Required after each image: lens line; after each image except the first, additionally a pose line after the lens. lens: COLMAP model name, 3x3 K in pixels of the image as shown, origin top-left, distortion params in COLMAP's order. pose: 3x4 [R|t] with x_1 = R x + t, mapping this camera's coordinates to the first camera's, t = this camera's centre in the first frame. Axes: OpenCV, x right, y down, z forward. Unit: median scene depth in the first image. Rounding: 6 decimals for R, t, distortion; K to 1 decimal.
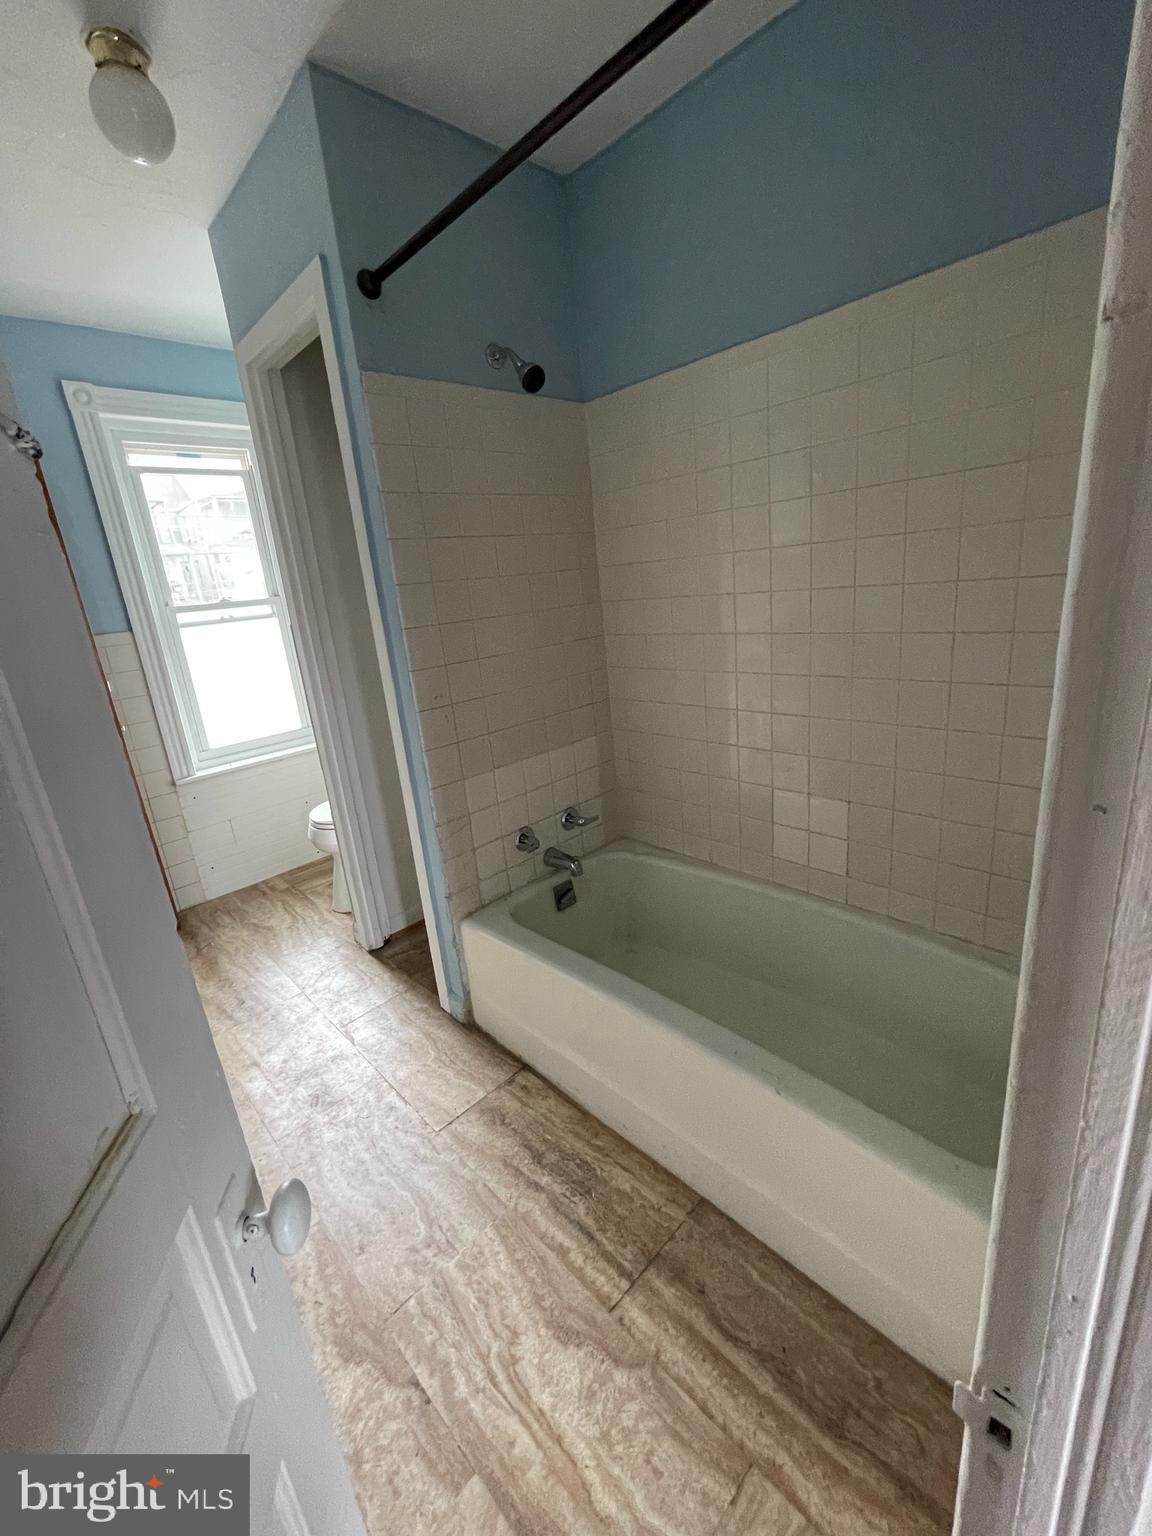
lens RADIAL K [[632.0, 0, 572.8], [0, 632.0, 768.4], [0, 0, 1]] dist [0.000066, 0.002109]
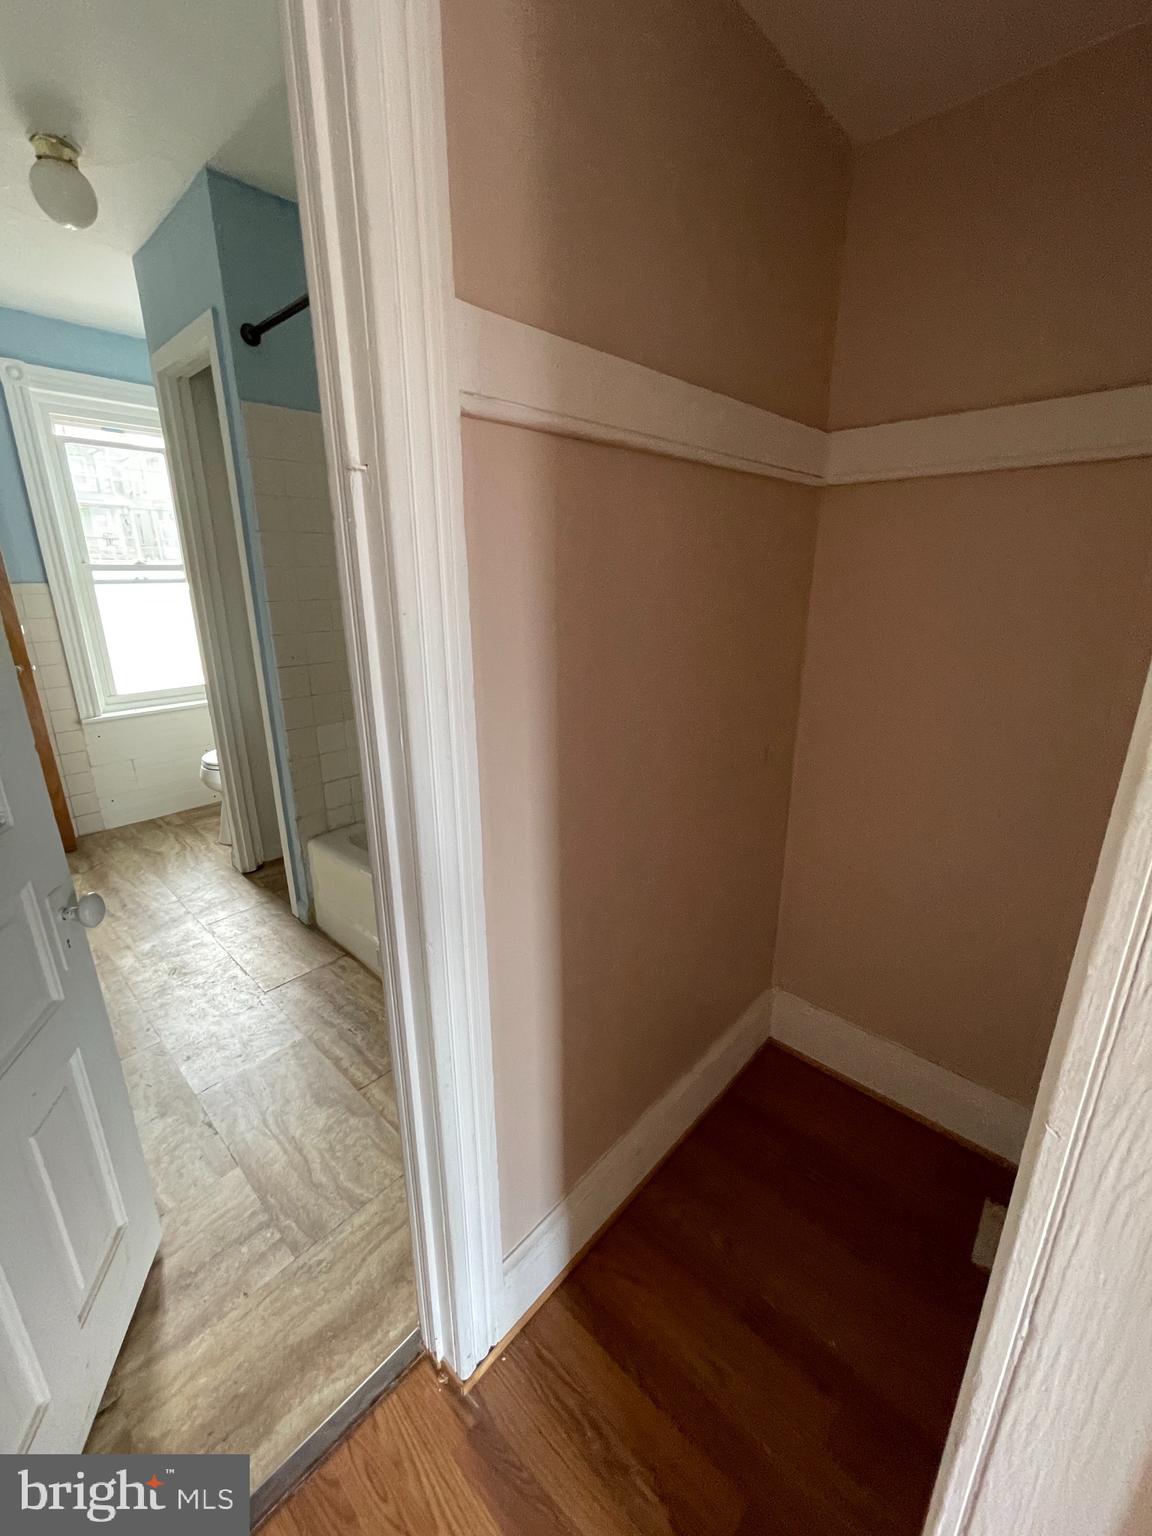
lens RADIAL K [[632.0, 0, 571.3], [0, 632.0, 770.8], [0, 0, 1]] dist [0.000066, 0.002109]
pose [[0.994273, 0.072514, 0.078502, 0.235857], [-0.073433, 0.997261, 0.008887, 0.055887], [-0.077642, -0.014601, 0.996874, -0.287902]]
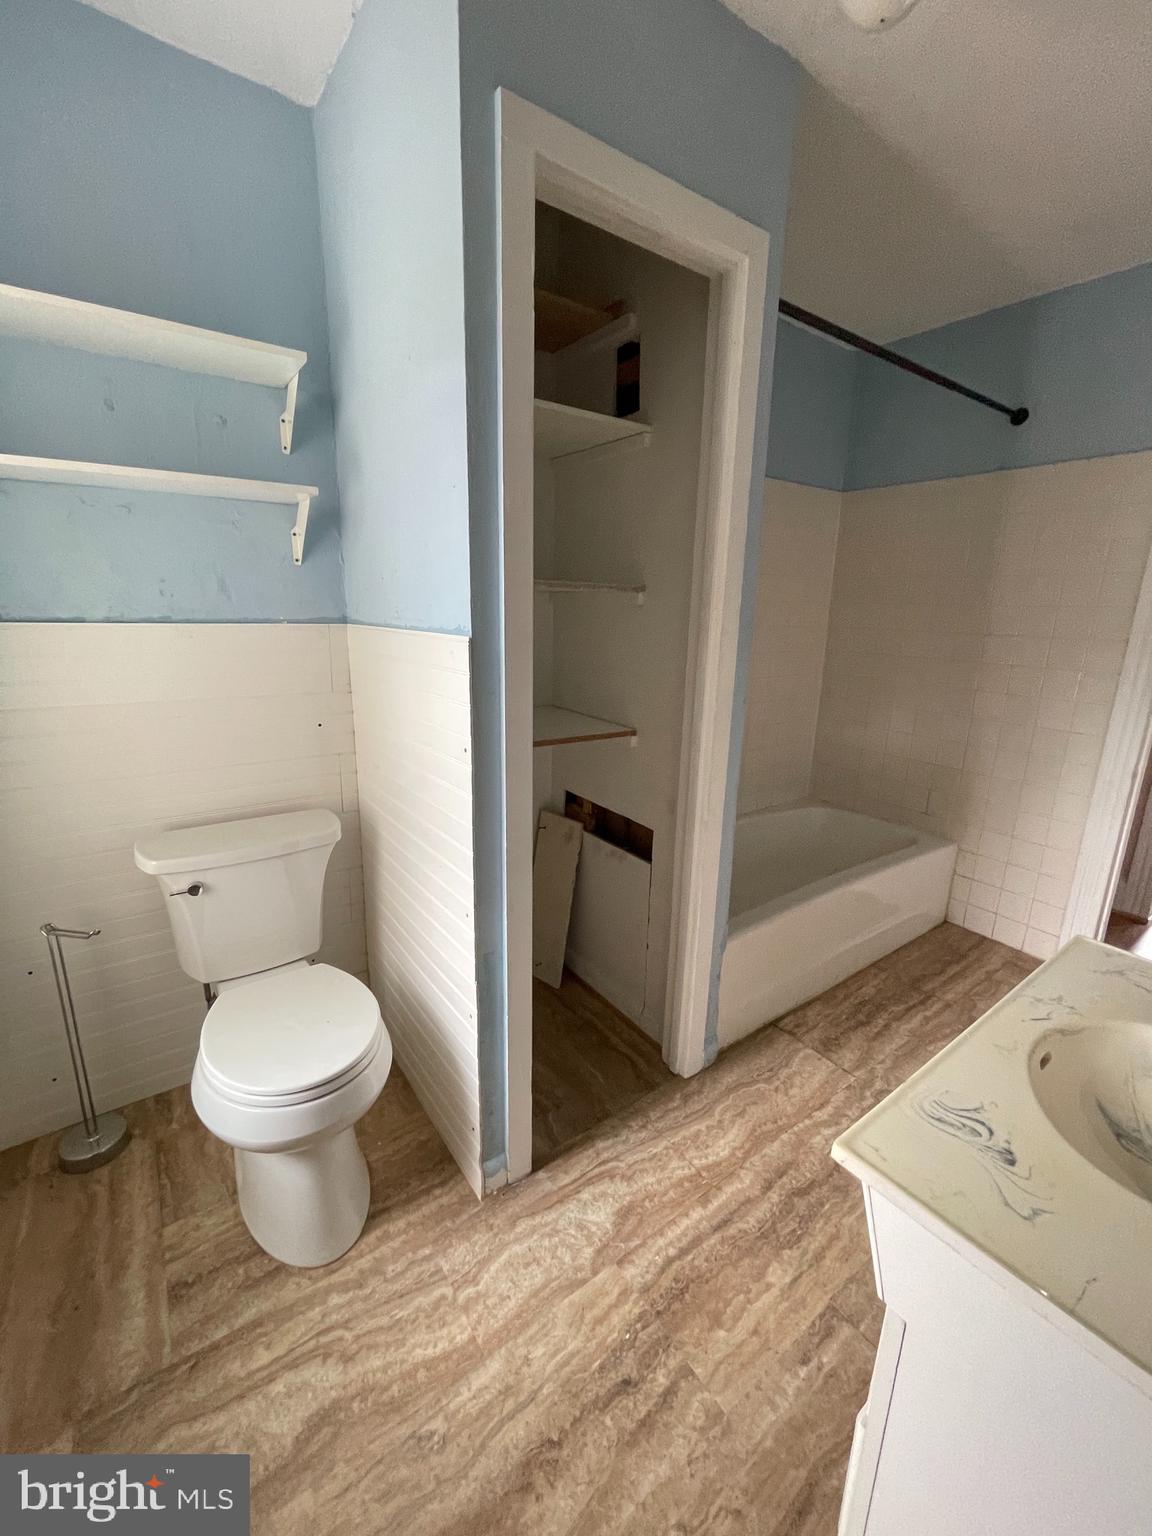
lens RADIAL K [[632.0, 0, 574.3], [0, 632.0, 770.7], [0, 0, 1]] dist [0.000066, 0.002109]
pose [[0.120684, -0.155823, 0.980385, -1.124836], [0.249912, 0.960563, 0.121909, -0.191456], [-0.960718, 0.230298, 0.154867, 1.020729]]
